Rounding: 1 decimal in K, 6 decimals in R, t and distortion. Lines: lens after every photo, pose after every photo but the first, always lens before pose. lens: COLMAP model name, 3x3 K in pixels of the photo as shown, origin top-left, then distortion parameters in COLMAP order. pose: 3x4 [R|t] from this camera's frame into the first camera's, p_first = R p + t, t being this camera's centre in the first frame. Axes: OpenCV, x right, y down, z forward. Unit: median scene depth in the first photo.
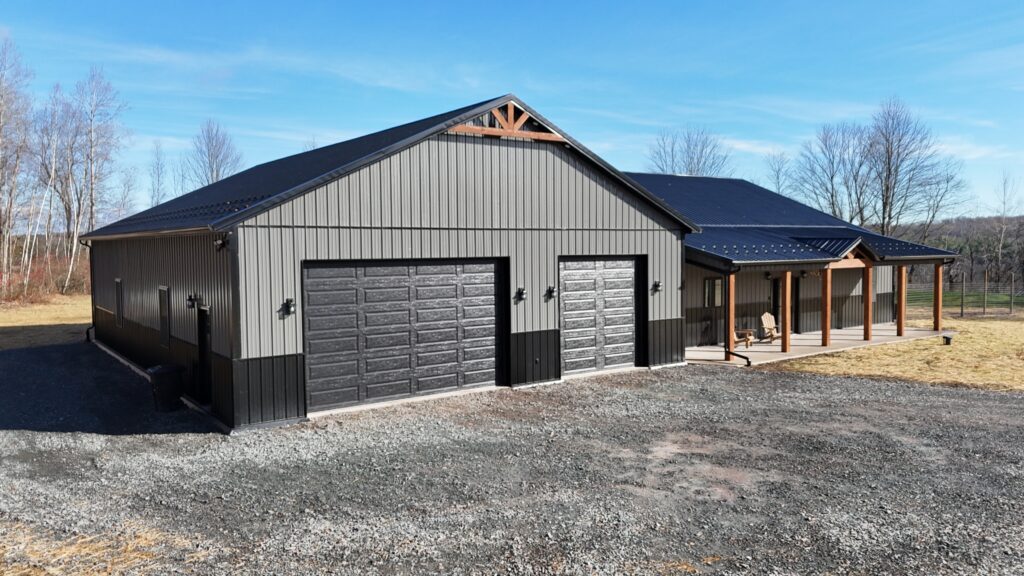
lens RADIAL K [[758.4, 0, 506.7], [0, 758.4, 282.5], [0, 0, 1]] dist [0.049625, -0.024736]
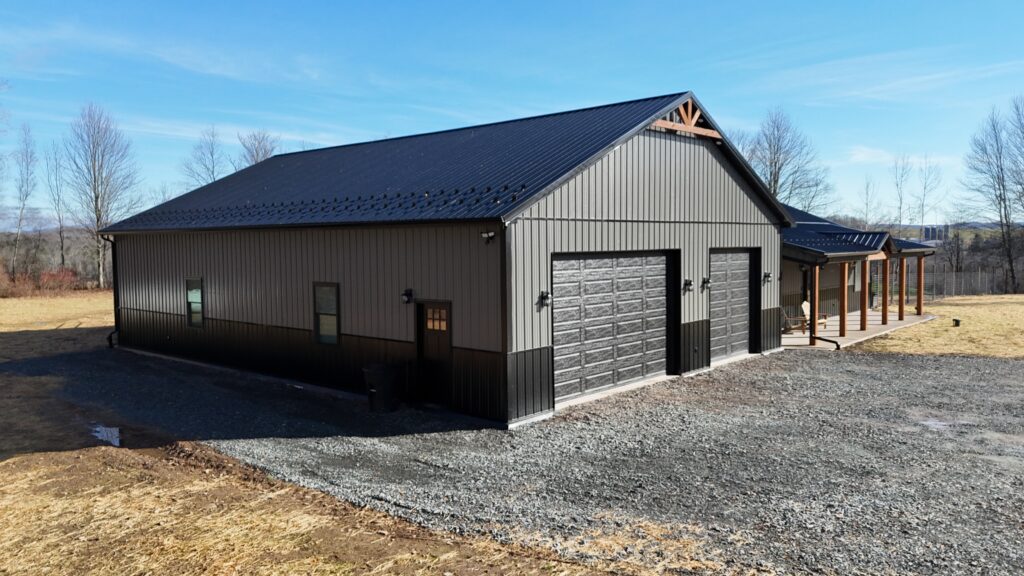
lens RADIAL K [[758.4, 0, 506.6], [0, 758.4, 292.0], [0, 0, 1]] dist [0.049625, -0.024736]
pose [[0.976726, -0.015450, 0.213934, -0.434372], [0.012472, 0.999806, 0.015265, 0.005448], [-0.214128, -0.012242, 0.976729, 0.039724]]
